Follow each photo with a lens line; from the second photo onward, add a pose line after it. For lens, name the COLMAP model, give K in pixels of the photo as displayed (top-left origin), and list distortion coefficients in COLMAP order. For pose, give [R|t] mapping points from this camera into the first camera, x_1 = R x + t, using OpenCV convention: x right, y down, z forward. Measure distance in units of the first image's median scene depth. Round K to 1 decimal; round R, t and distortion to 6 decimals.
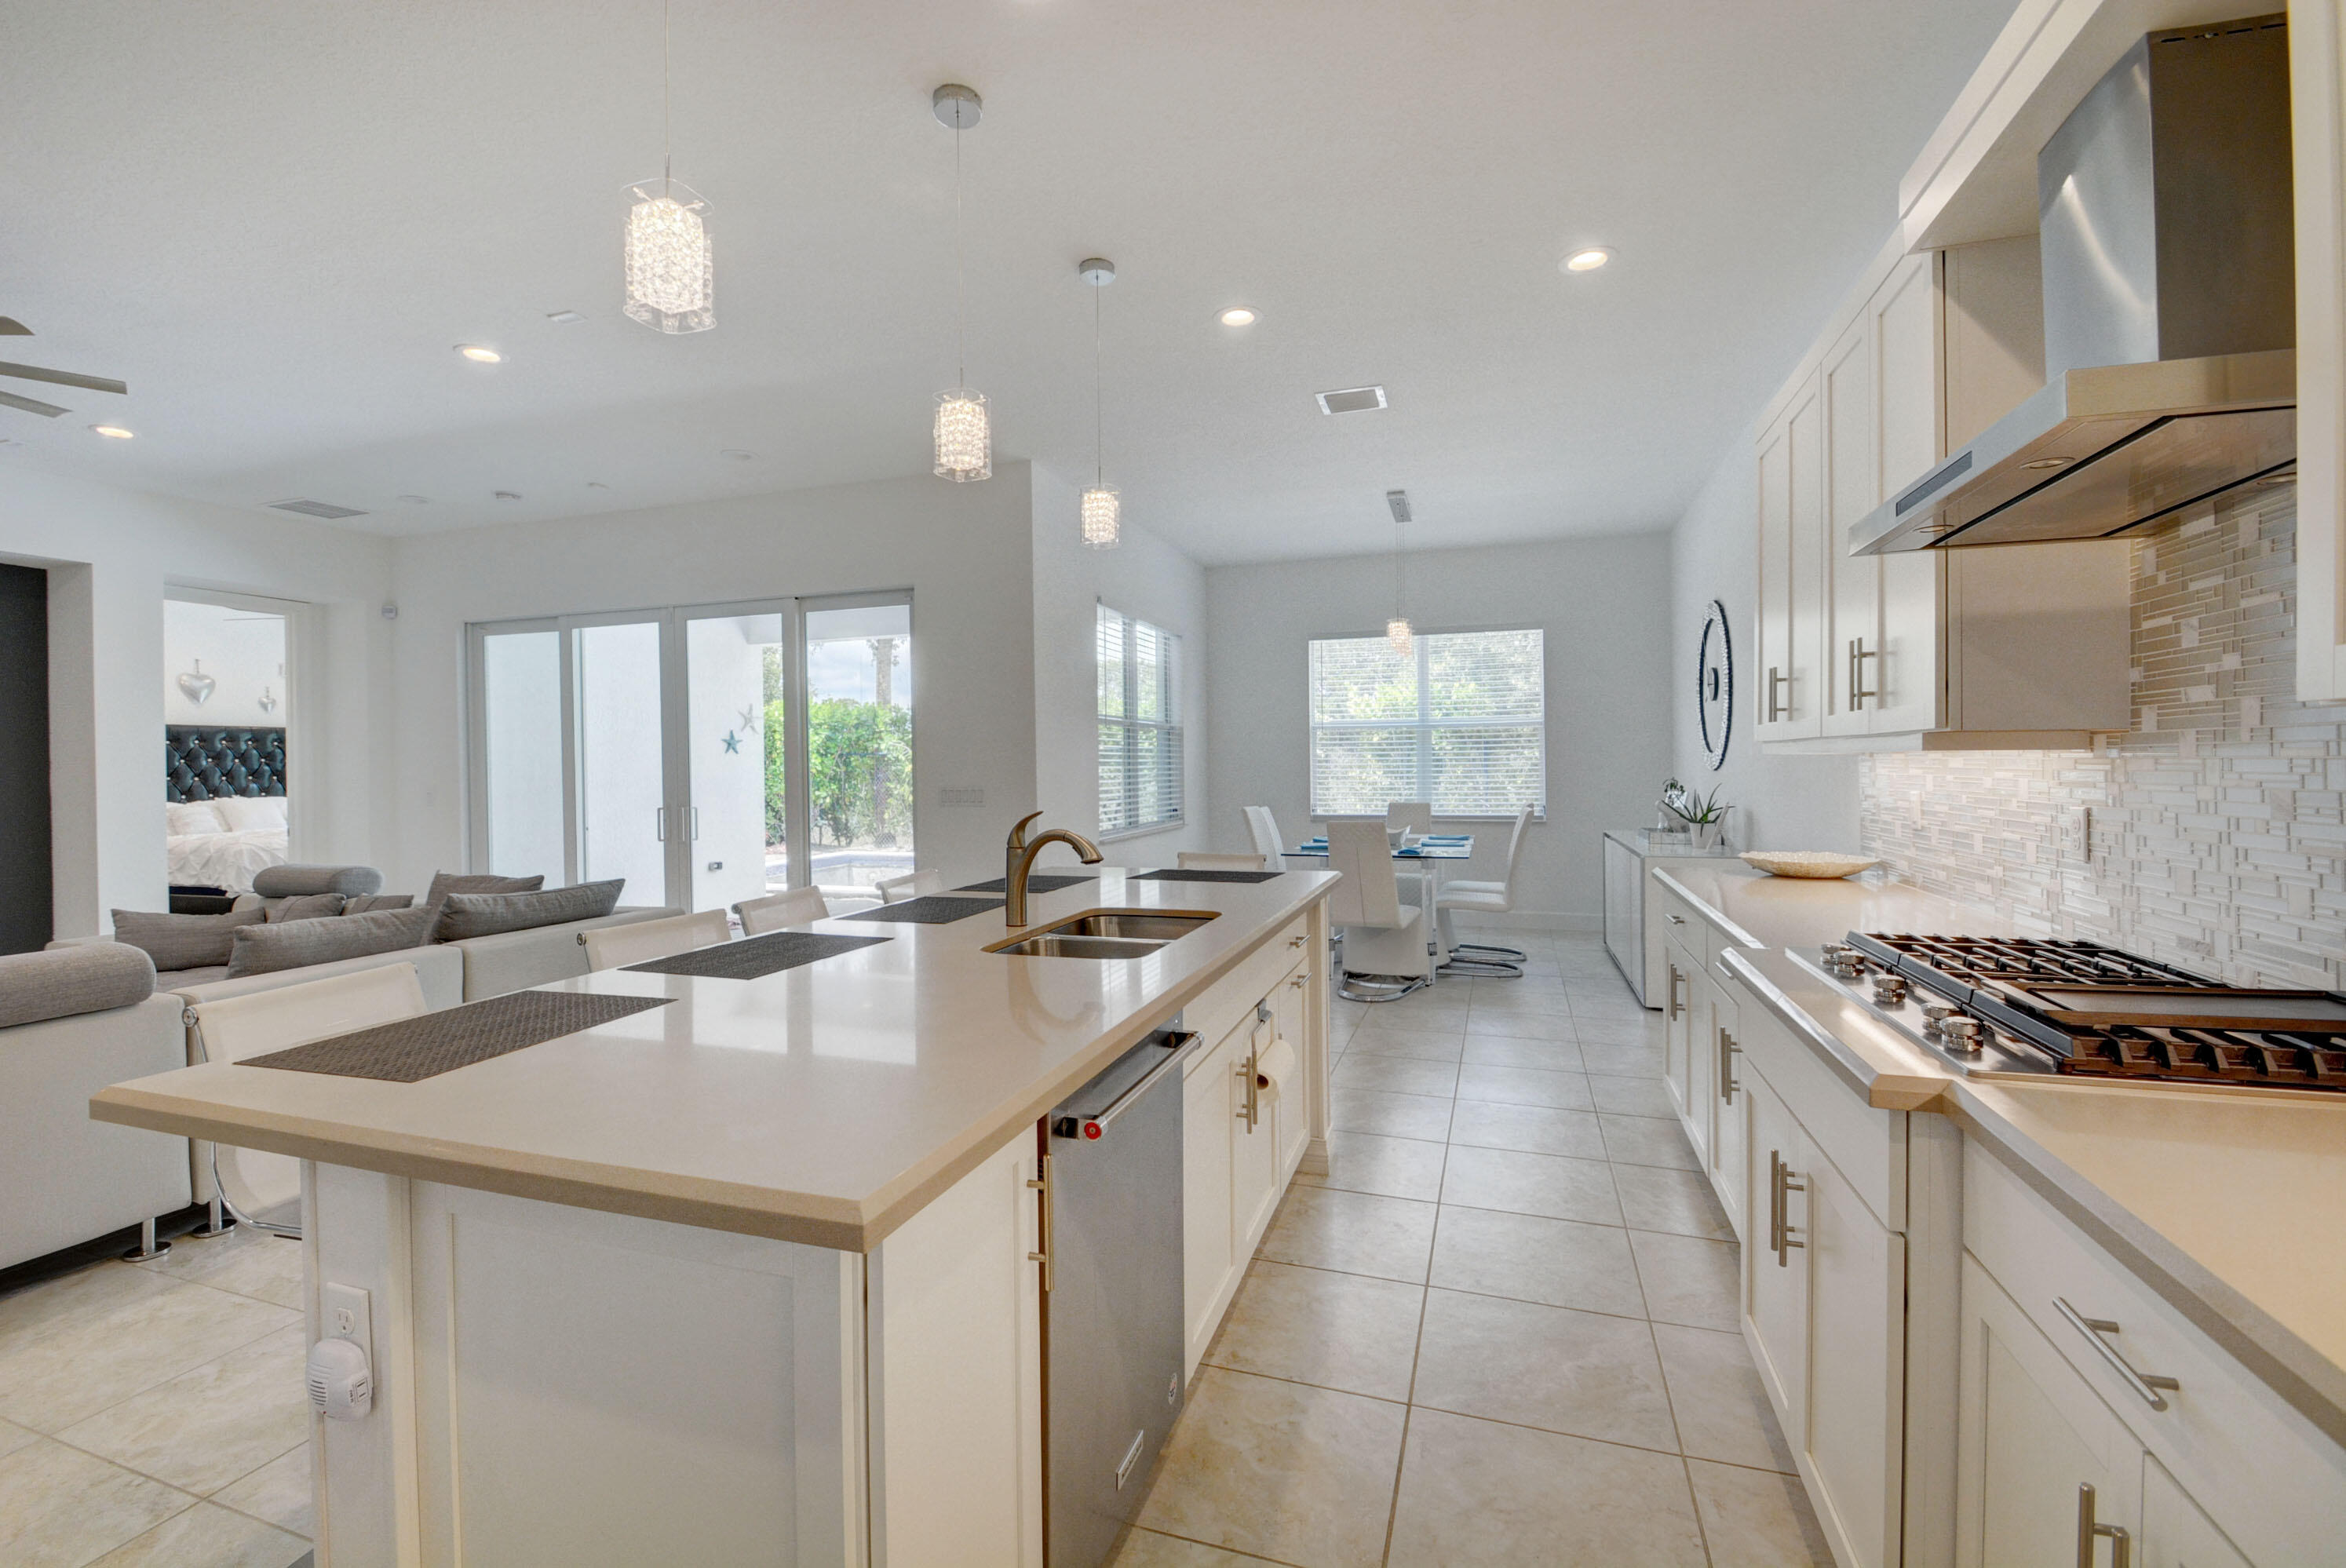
lens RADIAL K [[1031.1, 0, 1144.8], [0, 1031.1, 769.8], [0, 0, 1]] dist [0.016807, -0.021272]
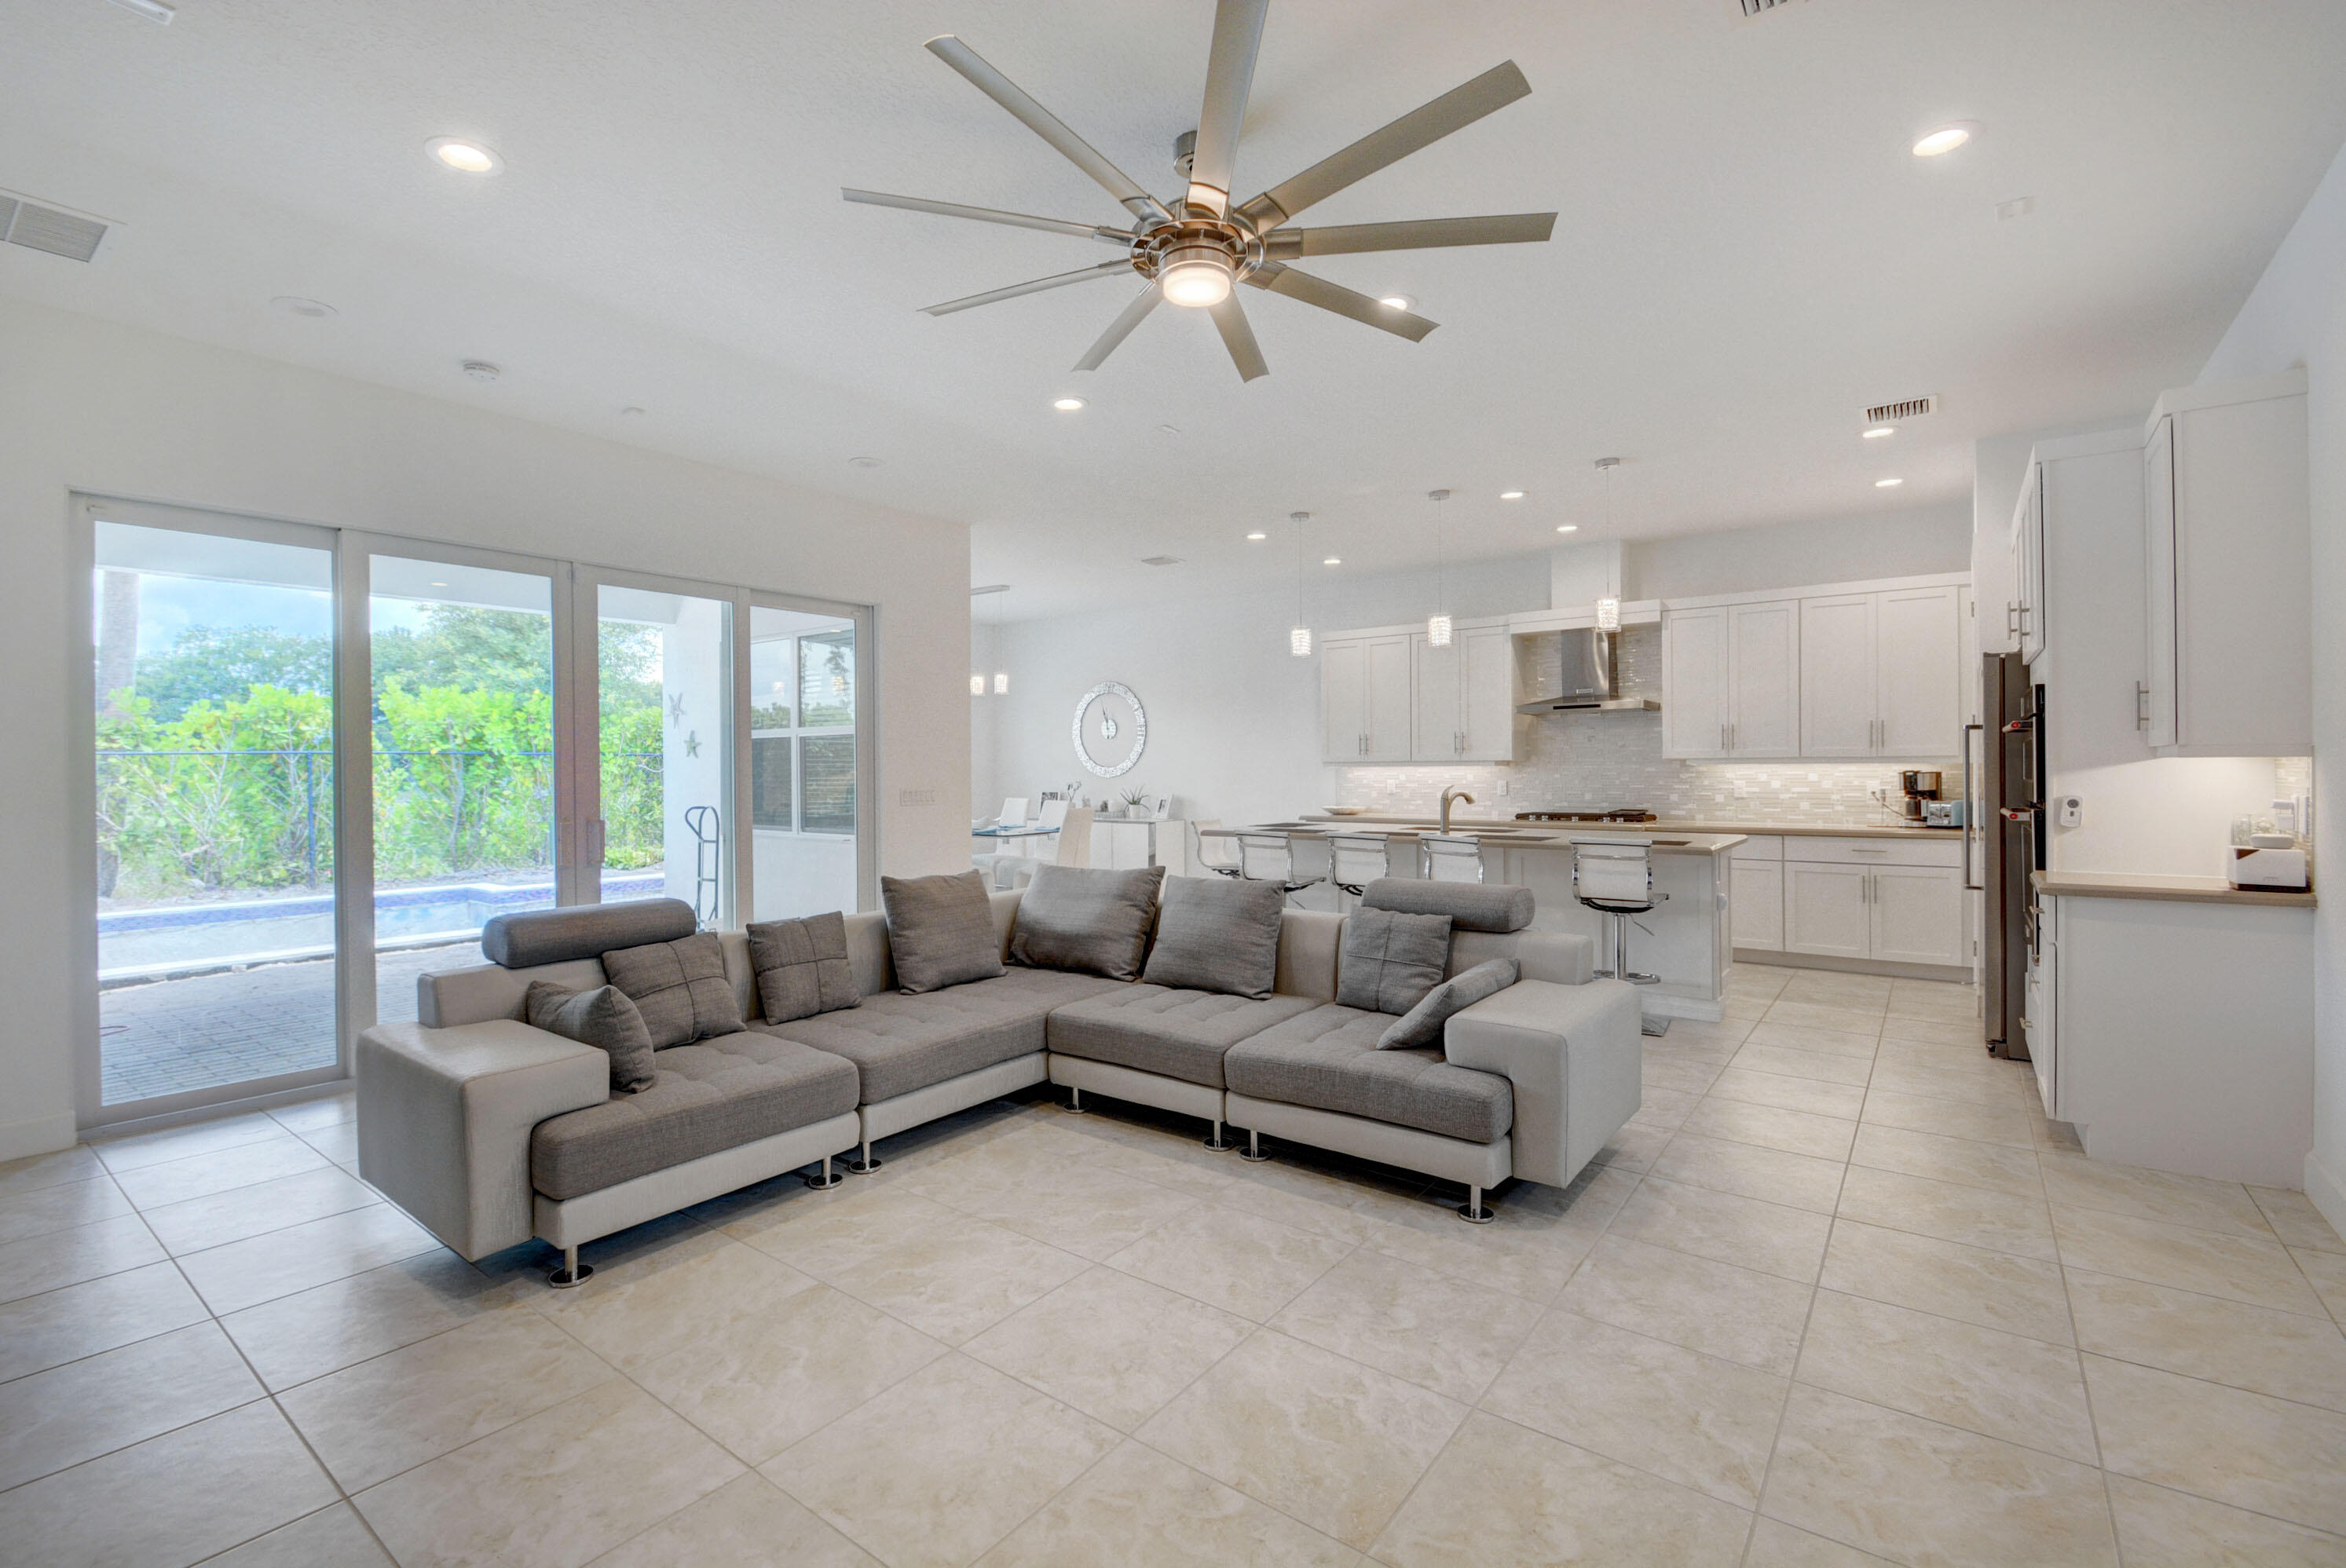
lens RADIAL K [[1035.2, 0, 1137.6], [0, 1035.2, 770.8], [0, 0, 1]] dist [0.012324, -0.016593]
pose [[0.318894, 0.007769, 0.947759, -1.818639], [0.006905, 0.999921, -0.010520, 0.016711], [-0.947765, 0.009898, 0.318815, 0.603155]]
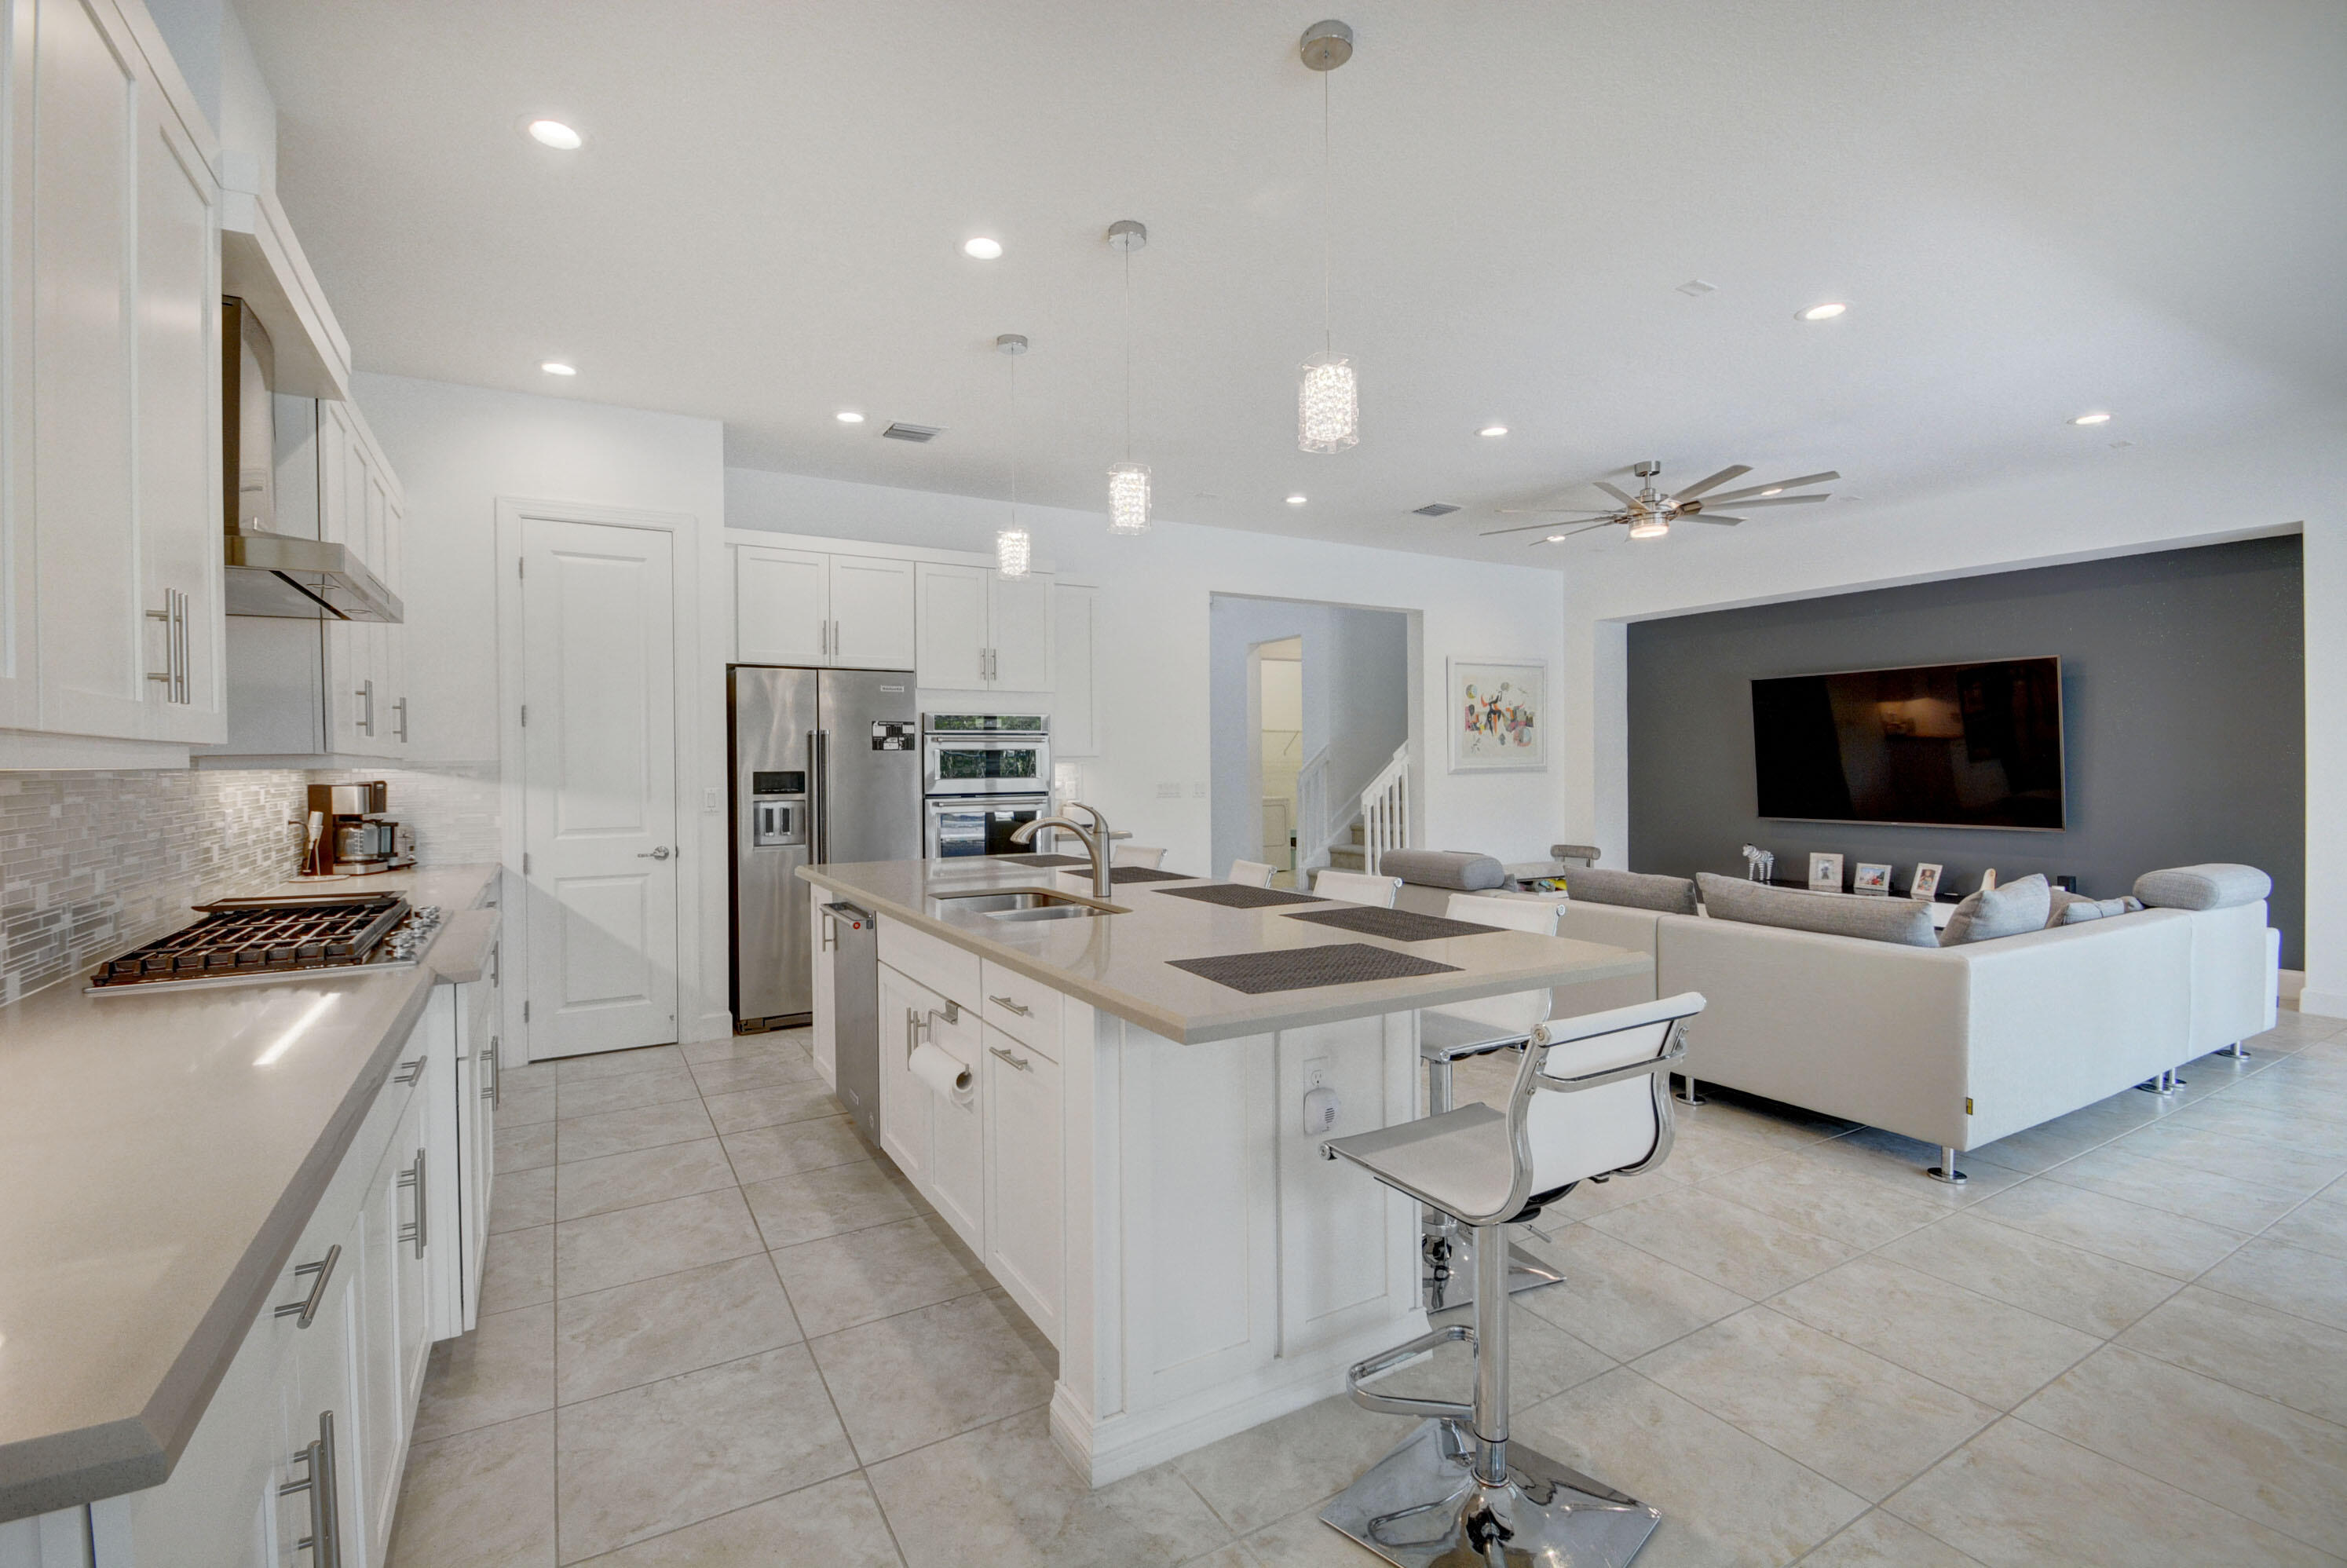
lens RADIAL K [[1035.8, 0, 1138.1], [0, 1035.8, 770.8], [0, 0, 1]] dist [0.012324, -0.016593]
pose [[-0.662630, 0.019725, -0.748687, 0.515172], [0.012783, 0.999805, 0.015028, -0.009898], [0.748838, 0.000388, -0.662753, 1.232208]]
